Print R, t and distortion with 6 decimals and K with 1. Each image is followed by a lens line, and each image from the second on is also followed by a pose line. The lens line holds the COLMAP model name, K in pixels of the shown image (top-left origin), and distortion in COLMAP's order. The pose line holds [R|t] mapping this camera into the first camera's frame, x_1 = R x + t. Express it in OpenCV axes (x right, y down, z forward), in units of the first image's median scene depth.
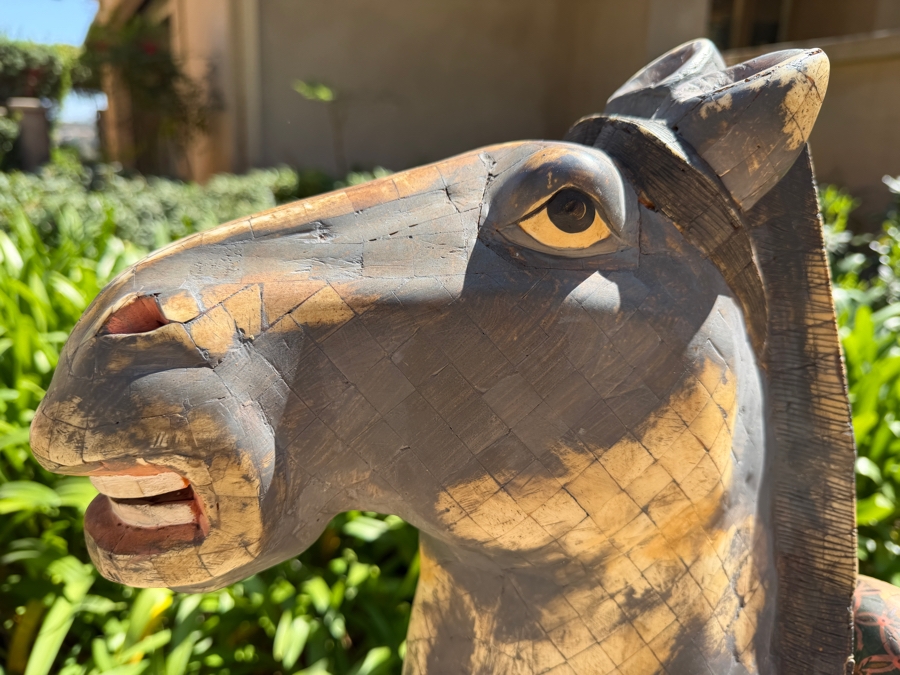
lens RADIAL K [[632.1, 0, 446.5], [0, 632.1, 341.9], [0, 0, 1]] dist [0.033124, -0.044350]
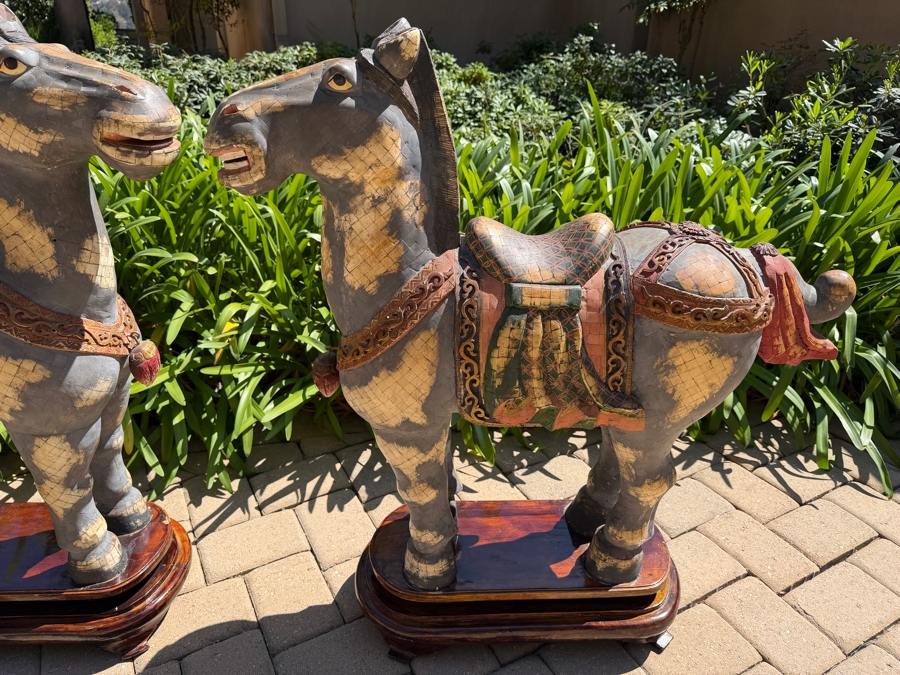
lens RADIAL K [[632.1, 0, 453.7], [0, 632.1, 339.4], [0, 0, 1]] dist [0.033124, -0.044350]
pose [[0.998924, 0.000308, -0.046366, 0.988758], [0.008609, 0.981360, 0.191984, 0.556657], [0.045560, -0.192176, 0.980302, -2.817941]]
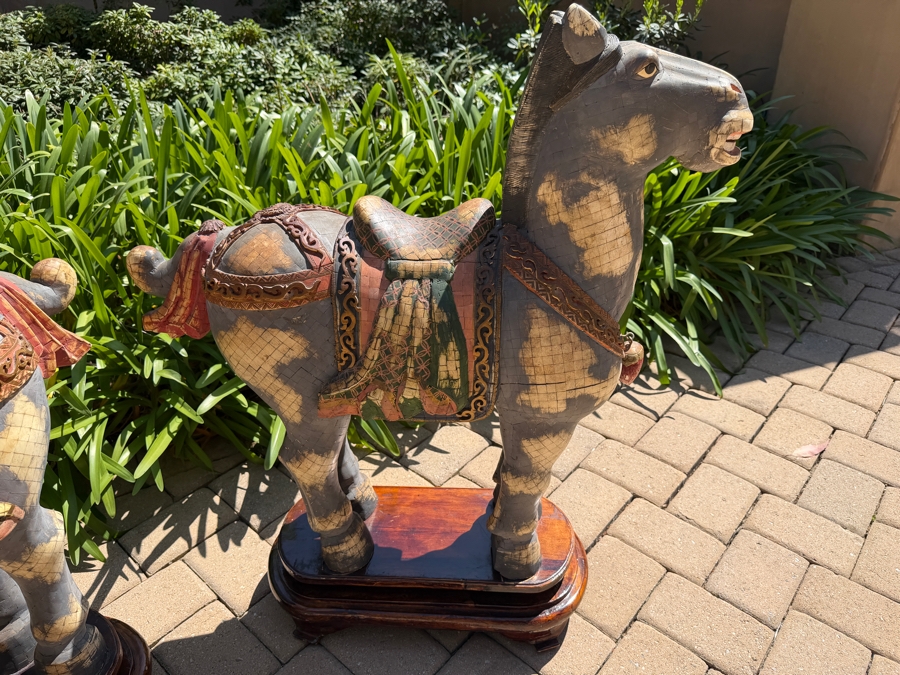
lens RADIAL K [[632.1, 0, 444.0], [0, 632.1, 341.0], [0, 0, 1]] dist [0.033124, -0.044350]
pose [[0.952896, -0.196912, 0.230685, 0.357595], [0.125705, 0.948593, 0.290464, 0.160730], [-0.276022, -0.247783, 0.928663, -2.449374]]
